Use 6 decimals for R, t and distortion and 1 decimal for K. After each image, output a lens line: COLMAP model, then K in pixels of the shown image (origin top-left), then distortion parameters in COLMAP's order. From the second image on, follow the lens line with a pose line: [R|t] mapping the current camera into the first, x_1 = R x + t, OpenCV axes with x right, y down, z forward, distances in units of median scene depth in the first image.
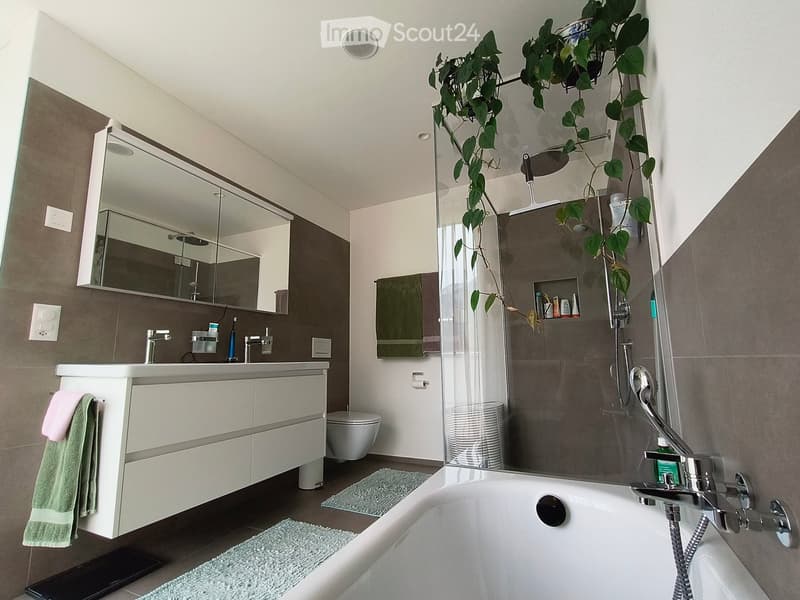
lens RADIAL K [[368.0, 0, 400.0], [0, 368.0, 300.0], [0, 0, 1]] dist [-0.001042, -0.000181]
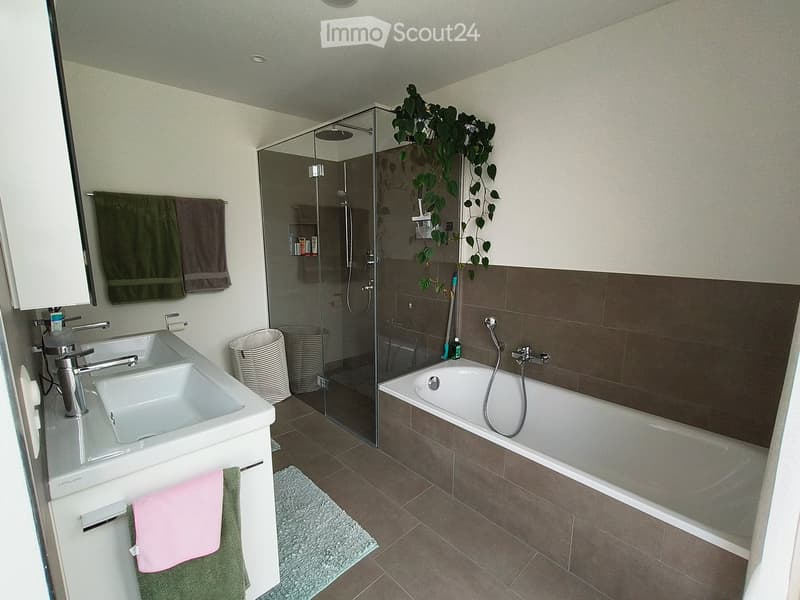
lens RADIAL K [[368.0, 0, 400.0], [0, 368.0, 300.0], [0, 0, 1]] dist [-0.001042, -0.000181]
pose [[0.348603, -0.141087, 0.926591, -0.636328], [-0.165881, 0.963712, 0.209147, -0.120157], [-0.922475, -0.226613, 0.312549, 0.267635]]
